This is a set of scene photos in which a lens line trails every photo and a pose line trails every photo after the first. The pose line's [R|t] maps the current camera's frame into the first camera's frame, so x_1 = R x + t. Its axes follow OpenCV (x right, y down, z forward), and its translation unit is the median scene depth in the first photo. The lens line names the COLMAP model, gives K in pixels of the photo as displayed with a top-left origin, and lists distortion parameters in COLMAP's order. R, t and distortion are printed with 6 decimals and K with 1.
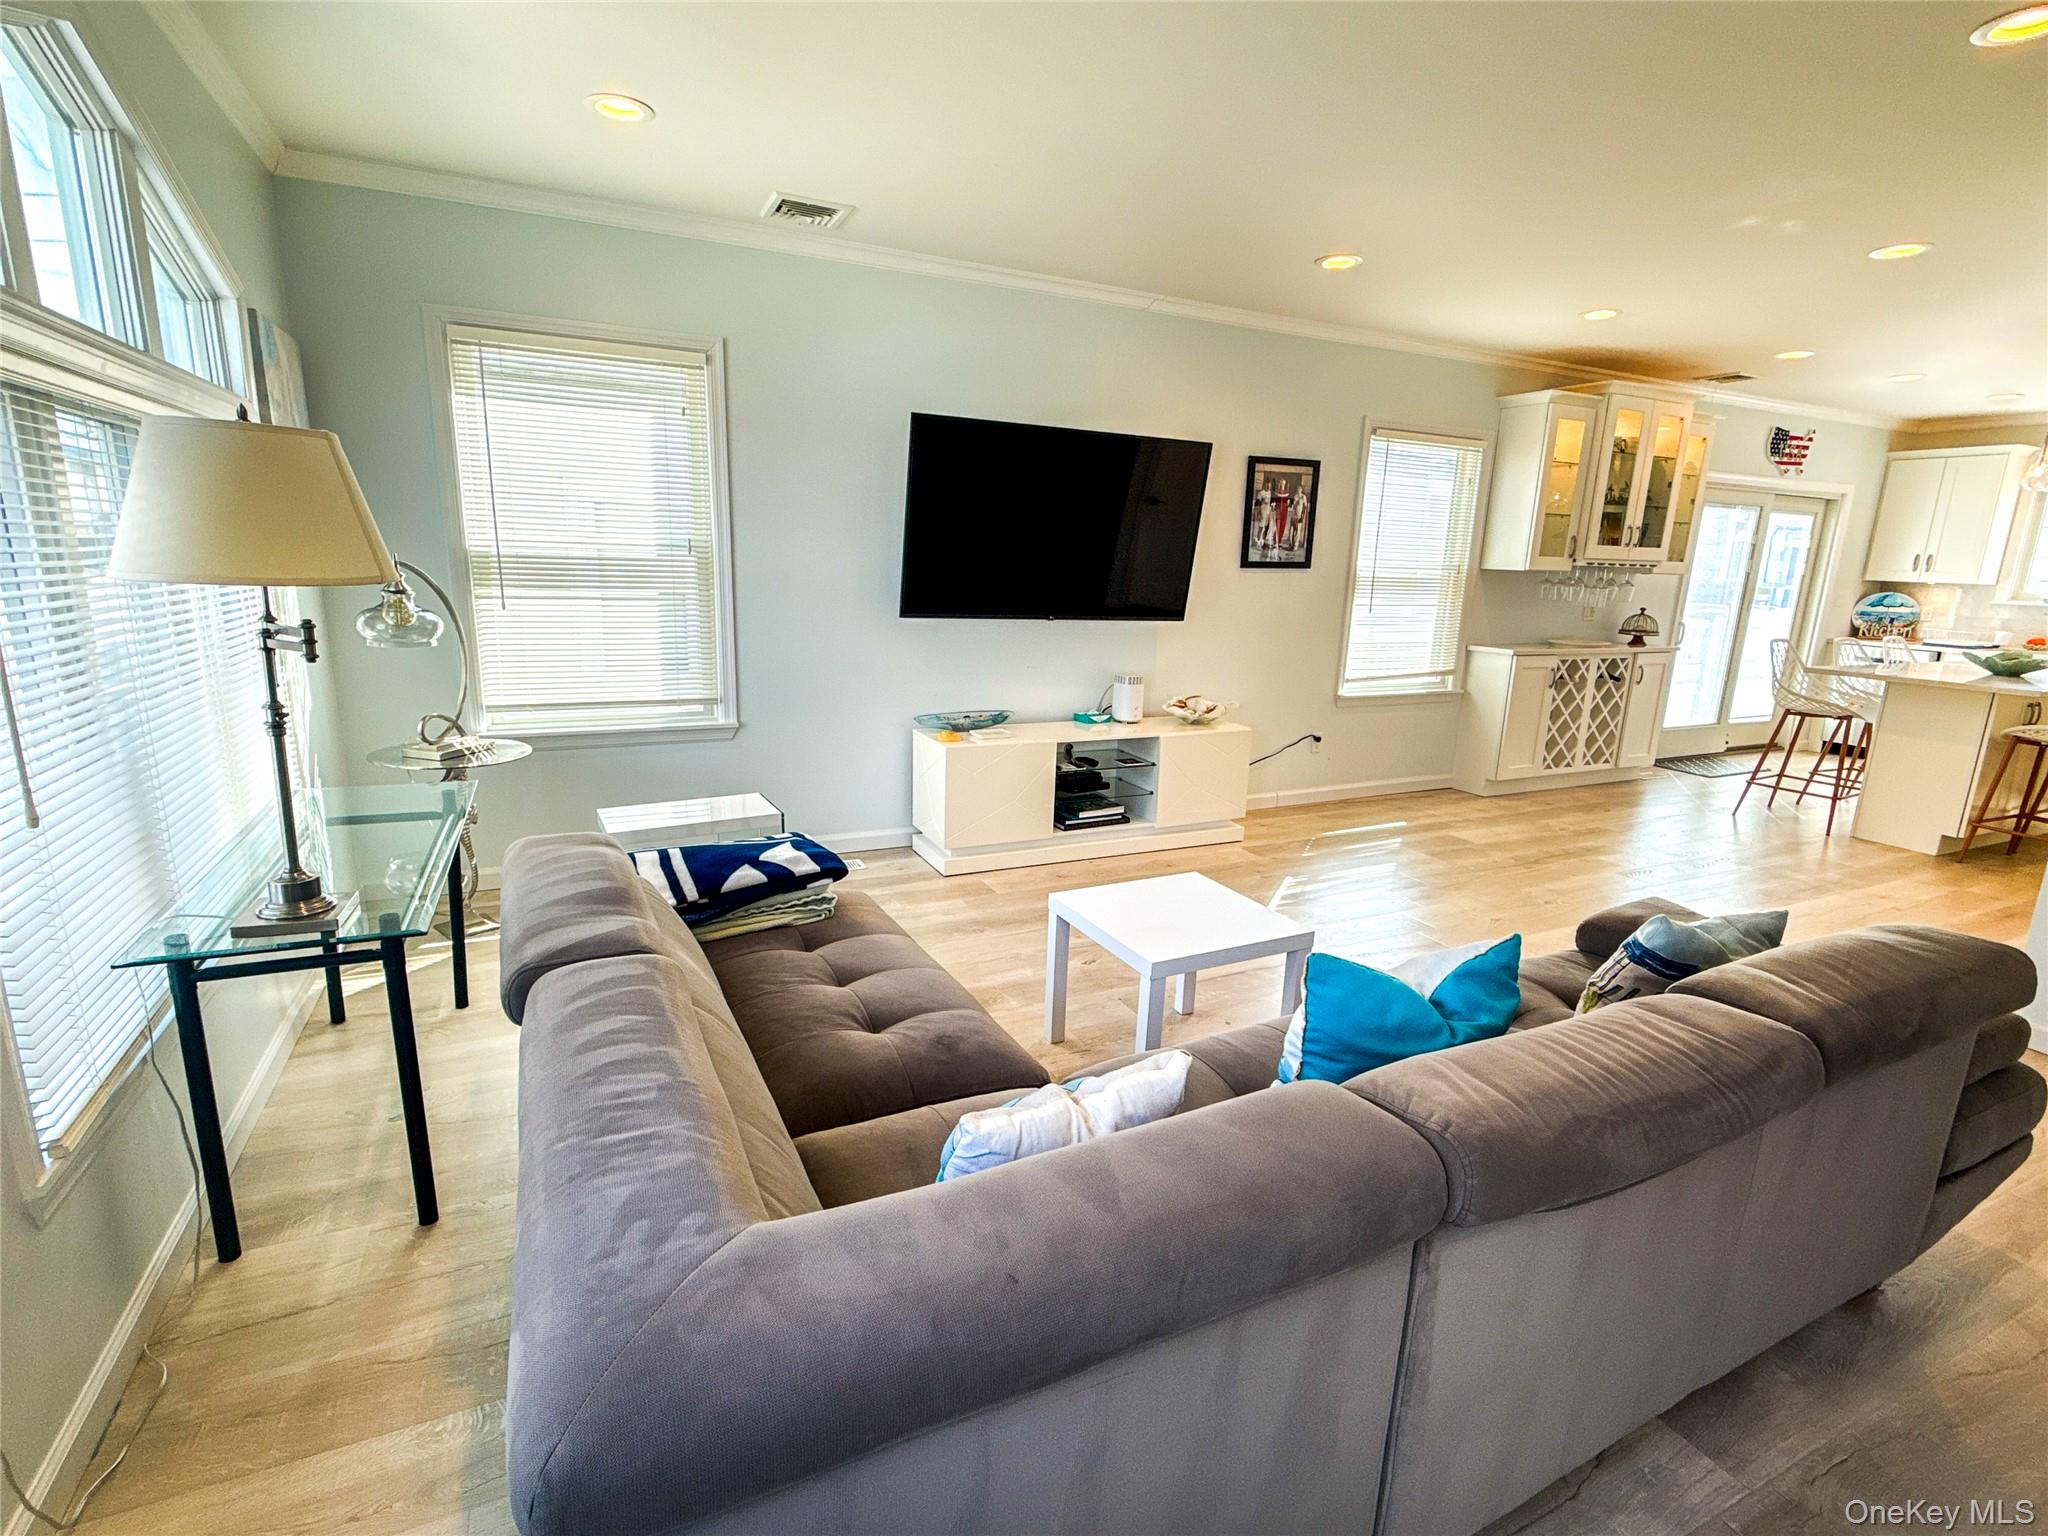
lens RADIAL K [[979.1, 0, 1020.5], [0, 979.1, 777.9], [0, 0, 1]] dist [-0.000255, 0.000273]
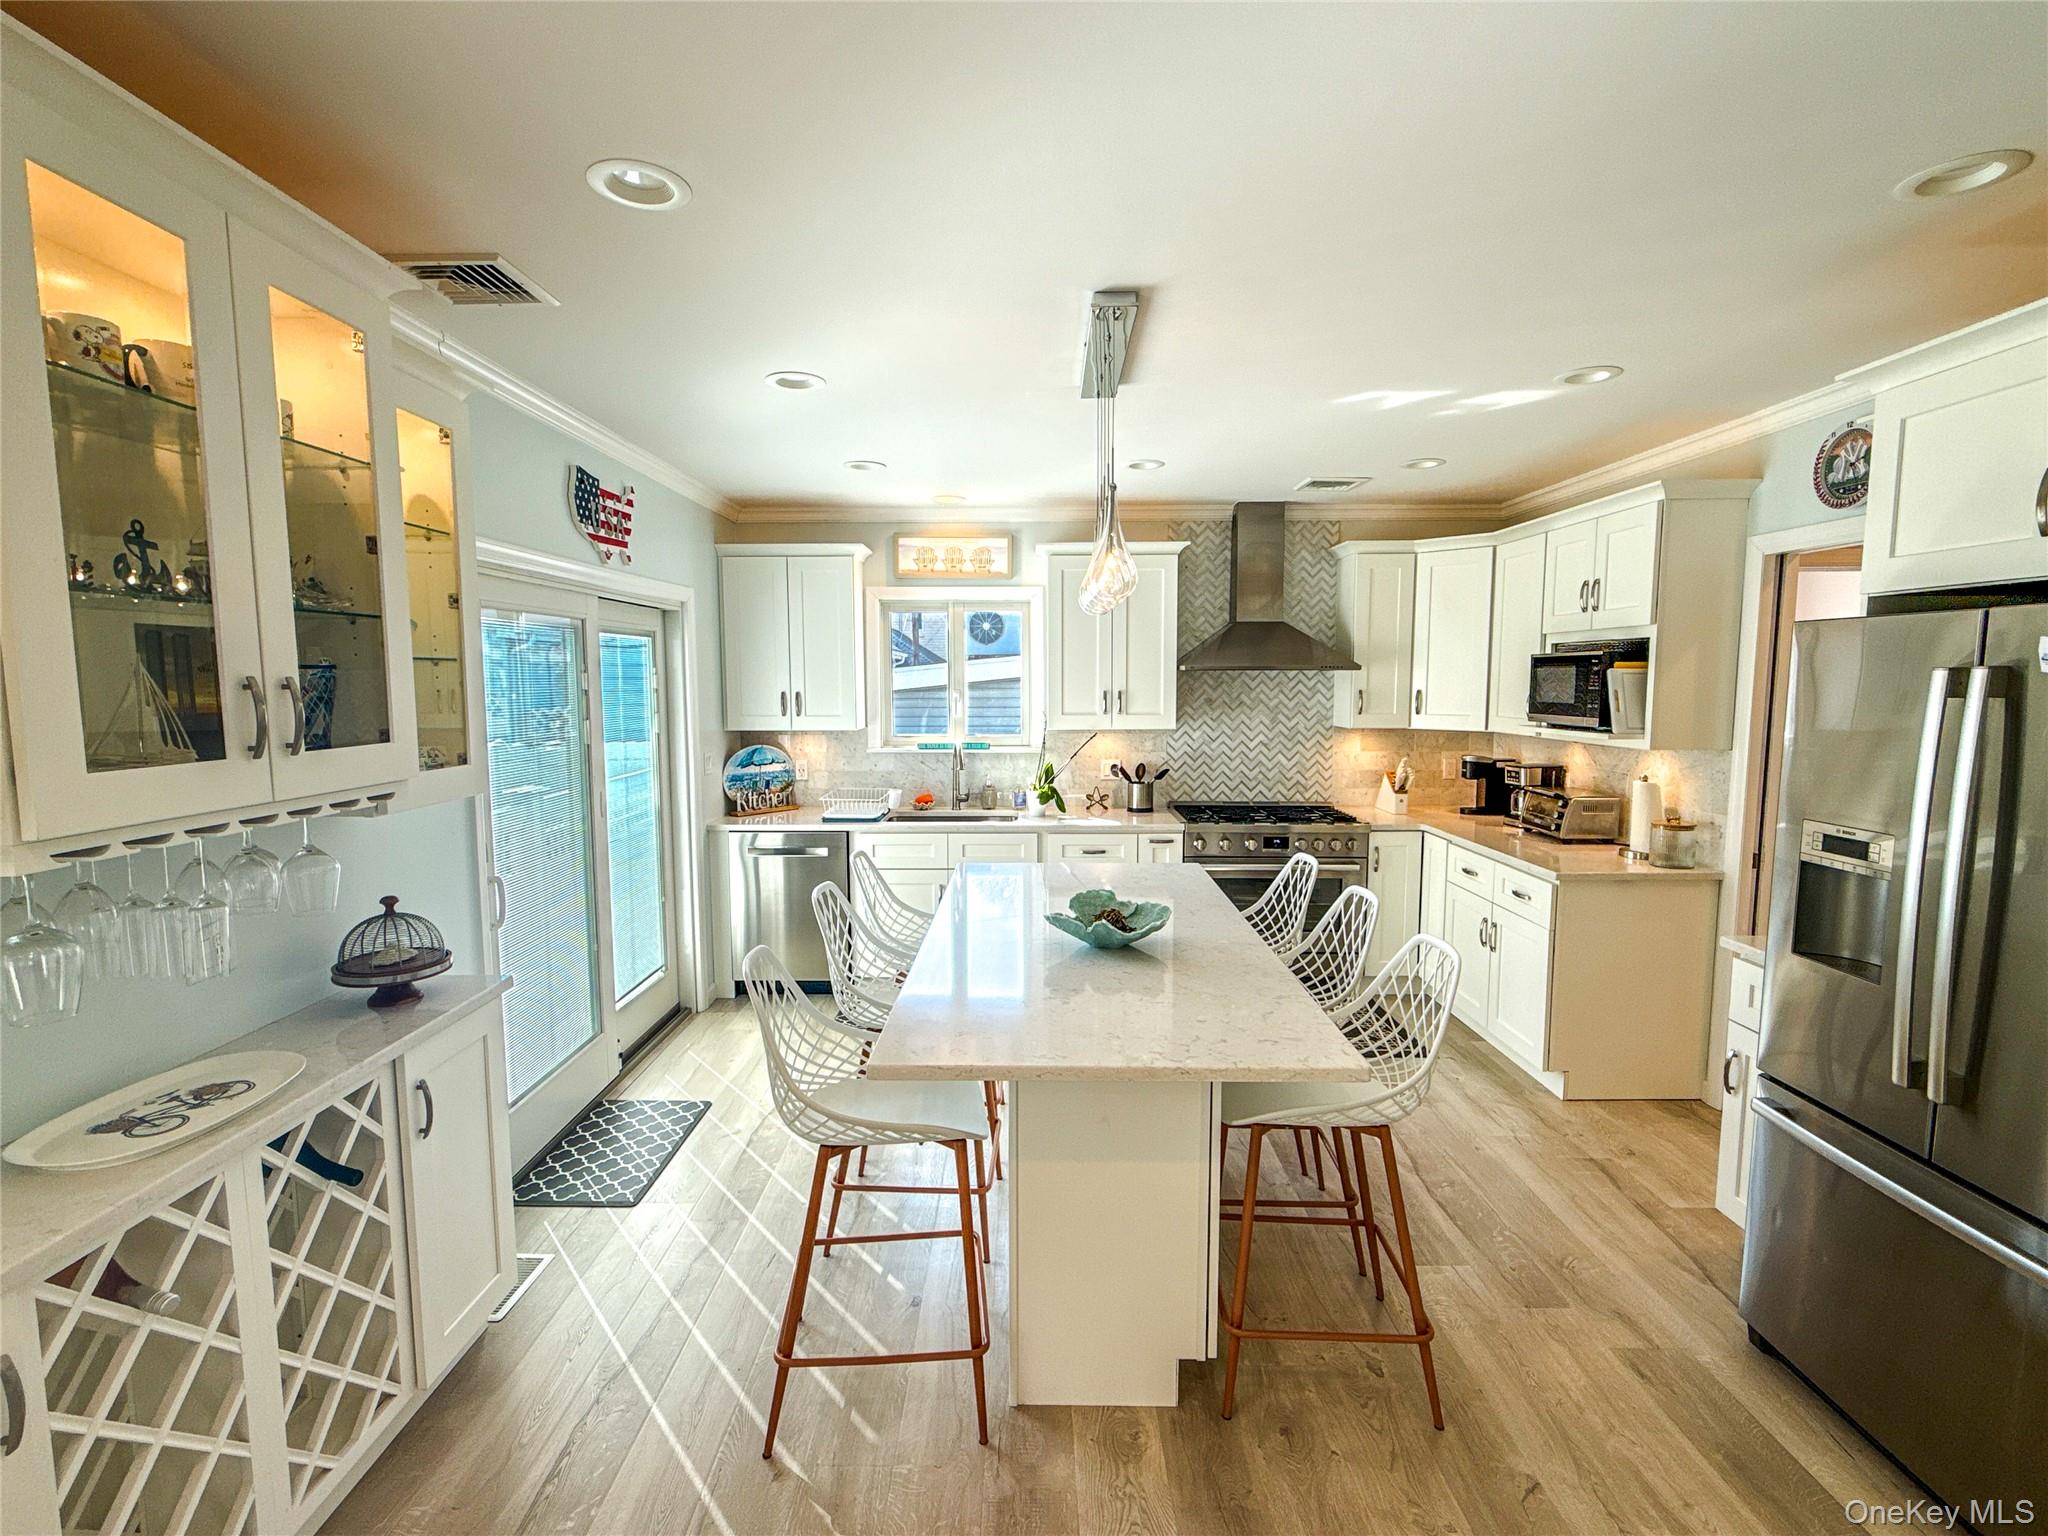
lens RADIAL K [[979.1, 0, 1020.5], [0, 979.1, 777.9], [0, 0, 1]] dist [-0.000255, 0.000273]
pose [[0.448186, -0.123791, 0.885328, 0.448129], [0.220441, 0.975086, 0.024746, -0.179790], [-0.866334, 0.184072, 0.464309, 0.656721]]
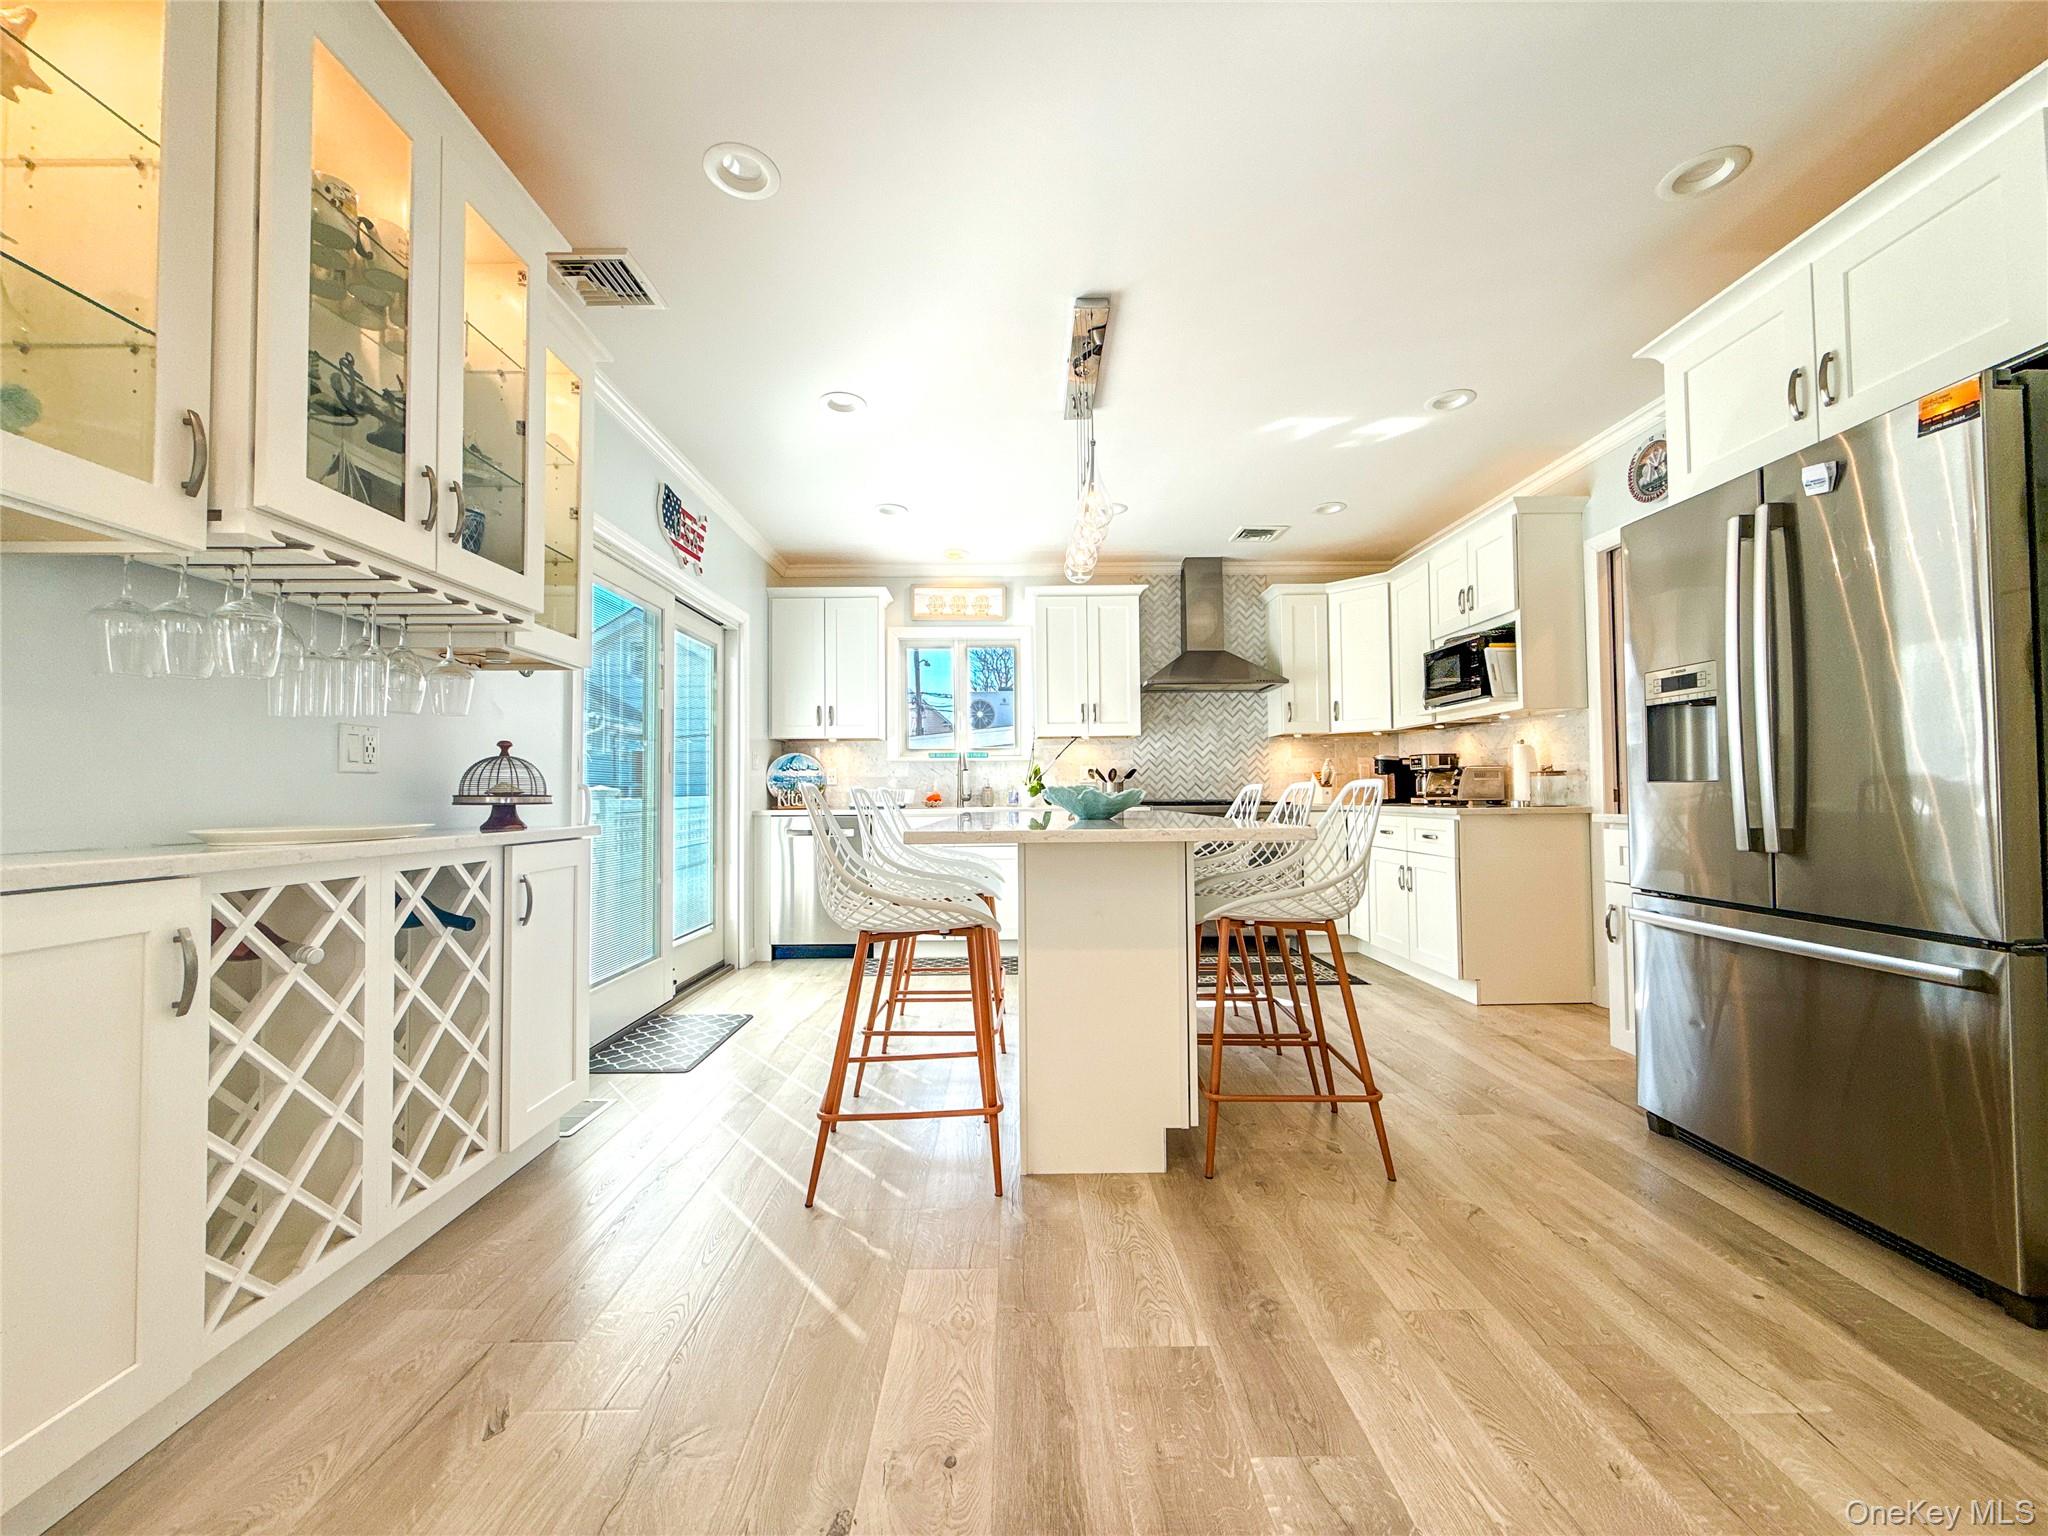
lens RADIAL K [[820.4, 0, 1022.9], [0, 820.4, 769.4], [0, 0, 1]] dist [0.000116, 0.000025]
pose [[0.428501, -0.008215, 0.903504, 0.425865], [0.228196, 0.968526, -0.099419, -0.078464], [-0.874250, 0.248778, 0.416889, 0.681822]]
